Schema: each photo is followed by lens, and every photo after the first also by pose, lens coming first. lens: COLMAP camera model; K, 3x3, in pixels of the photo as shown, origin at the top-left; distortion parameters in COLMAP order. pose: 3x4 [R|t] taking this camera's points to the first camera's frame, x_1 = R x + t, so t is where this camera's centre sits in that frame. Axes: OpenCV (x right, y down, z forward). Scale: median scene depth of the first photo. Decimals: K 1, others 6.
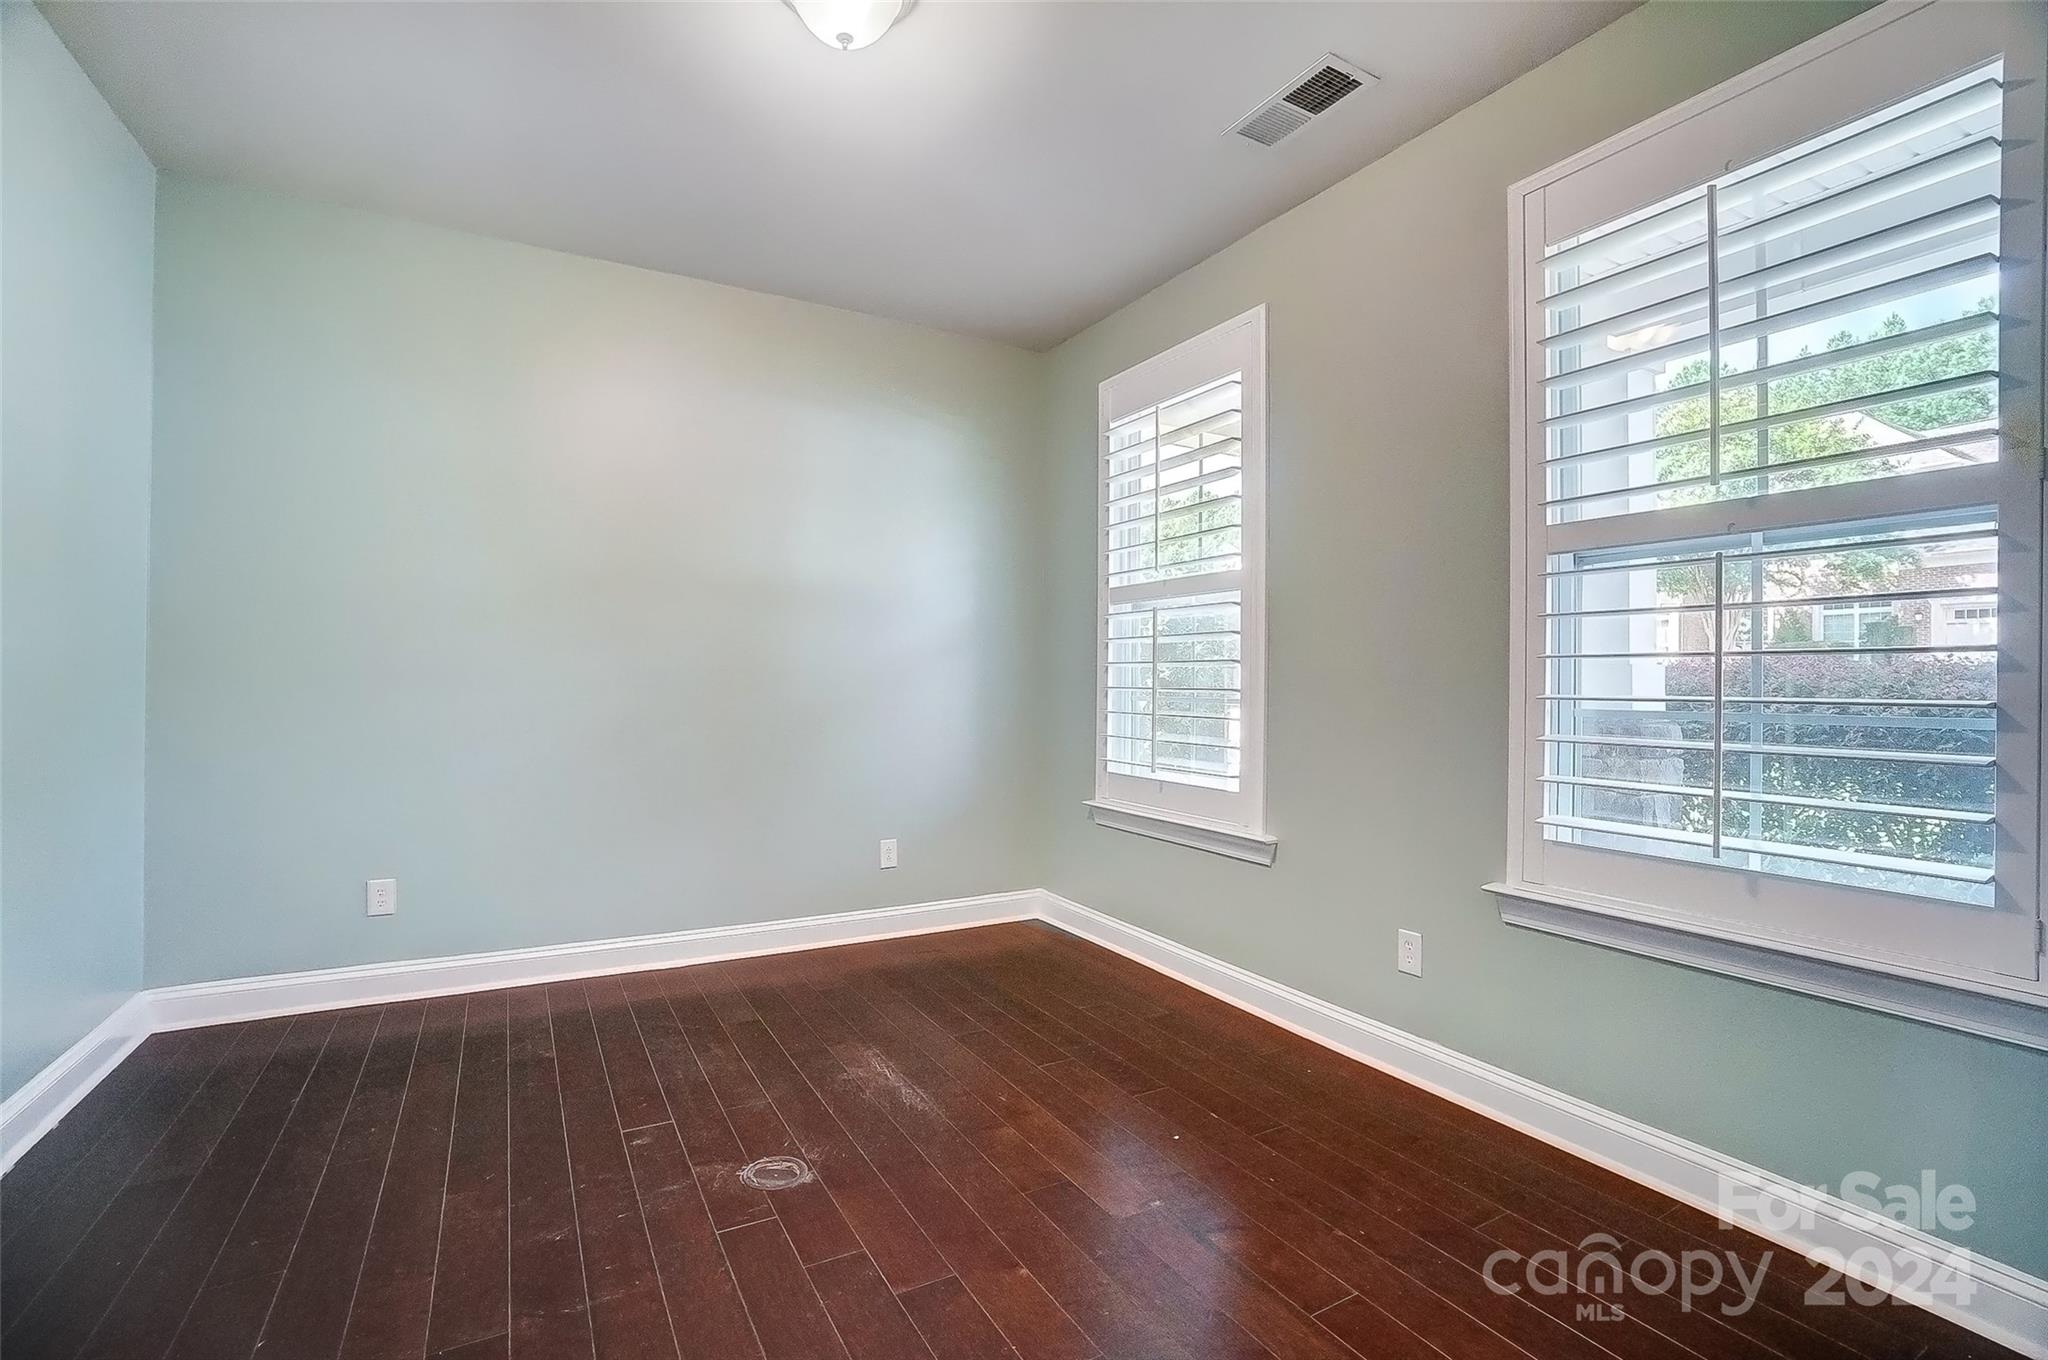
lens RADIAL K [[907.2, 0, 1017.8], [0, 907.2, 682.2], [0, 0, 1]] dist [-0.062198, 0.022073]
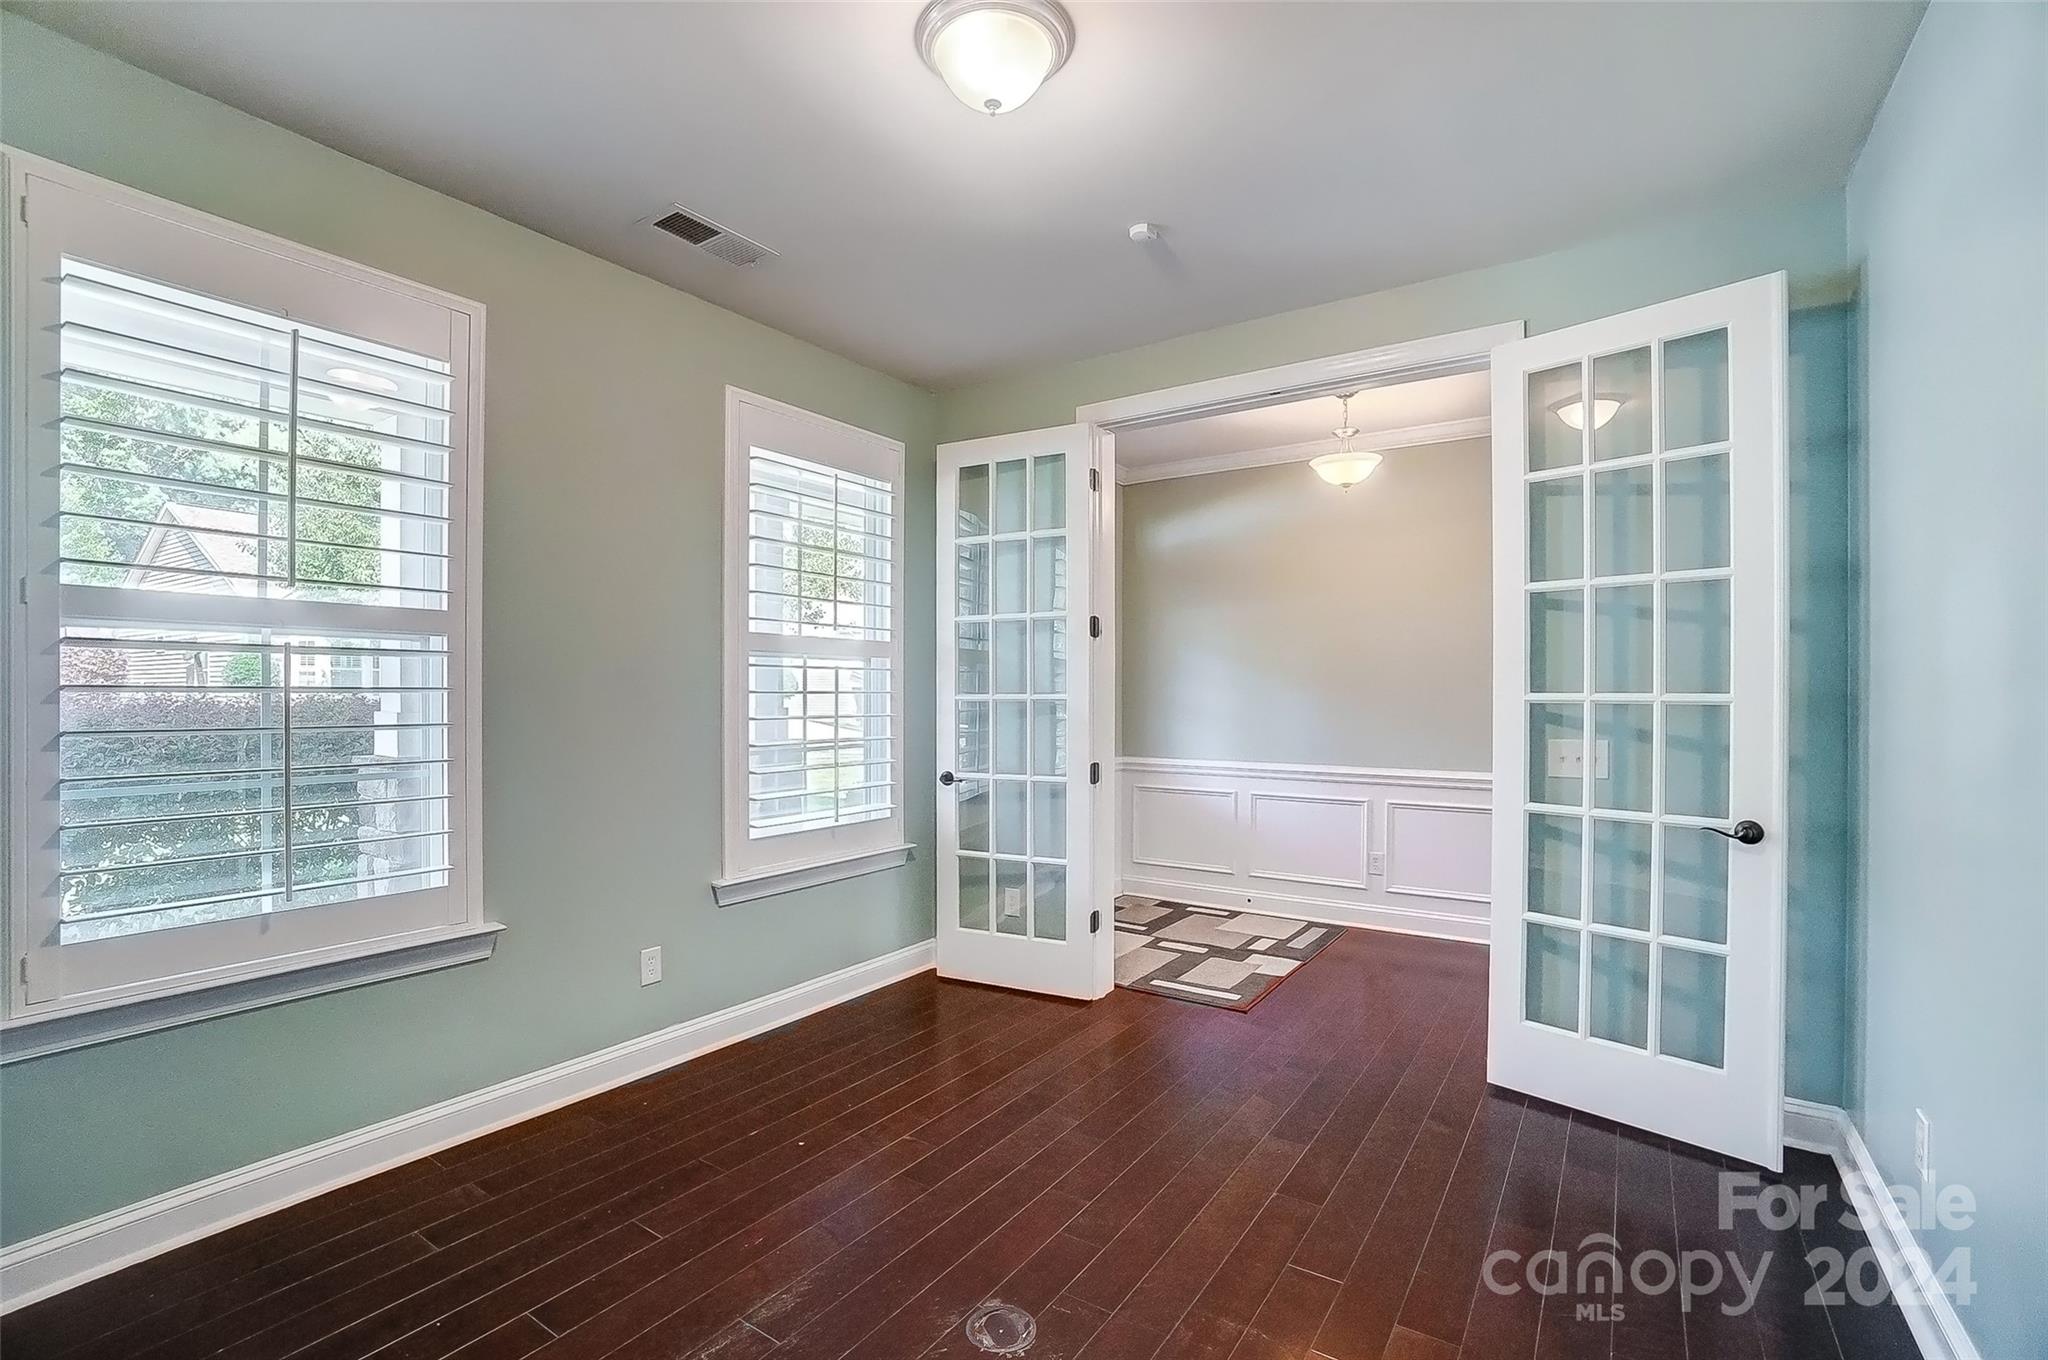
lens RADIAL K [[907.2, 0, 1017.8], [0, 907.2, 682.2], [0, 0, 1]] dist [-0.062198, 0.022073]
pose [[-0.433571, -0.000836, 0.901119, -0.851917], [-0.006842, 0.999974, -0.002364, -0.076996], [-0.901093, -0.007190, -0.433566, 1.083861]]
